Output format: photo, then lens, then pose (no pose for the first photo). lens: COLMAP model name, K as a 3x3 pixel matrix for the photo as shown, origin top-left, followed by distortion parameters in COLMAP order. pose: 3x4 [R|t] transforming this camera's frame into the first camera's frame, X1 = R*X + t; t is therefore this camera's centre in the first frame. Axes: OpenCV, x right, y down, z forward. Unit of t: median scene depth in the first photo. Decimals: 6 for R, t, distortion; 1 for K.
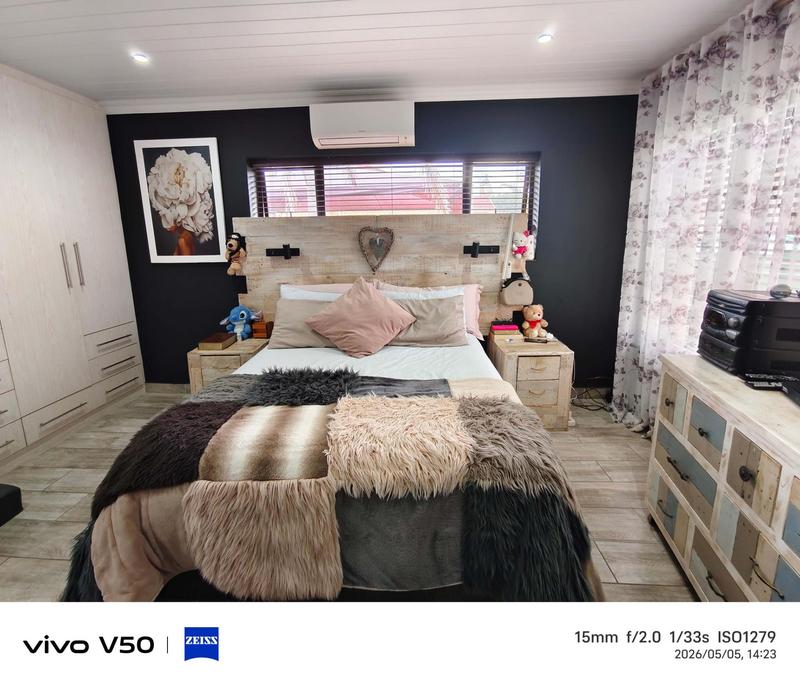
lens RADIAL K [[363.7, 0, 399.6], [0, 363.7, 303.0], [0, 0, 1]] dist [-0.037902, 0.019057]
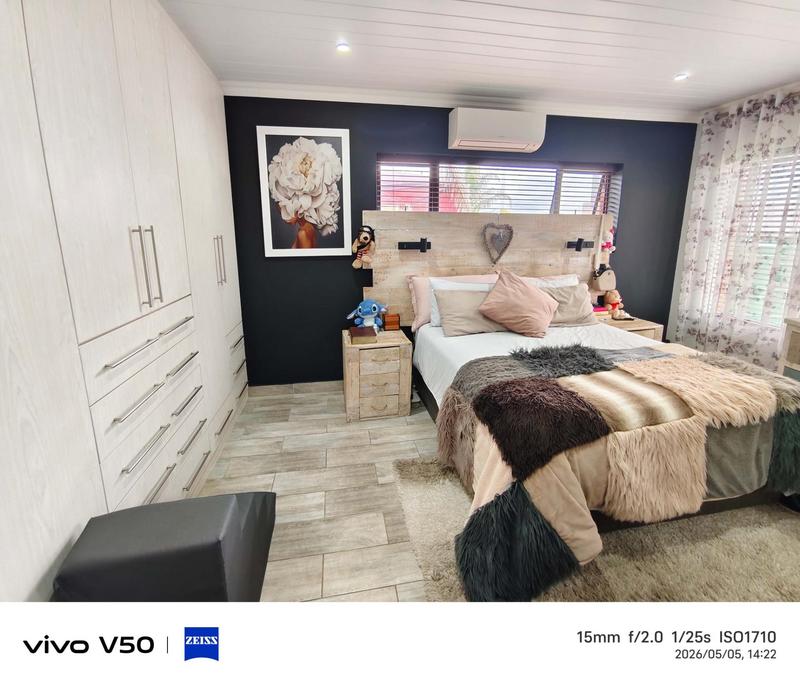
lens RADIAL K [[363.2, 0, 398.4], [0, 363.2, 302.6], [0, 0, 1]] dist [-0.047144, 0.019461]
pose [[0.972100, -0.034191, 0.232063, -0.608753], [0.032389, 0.999408, 0.011572, 0.008842], [-0.232321, -0.003733, 0.972632, 0.002654]]
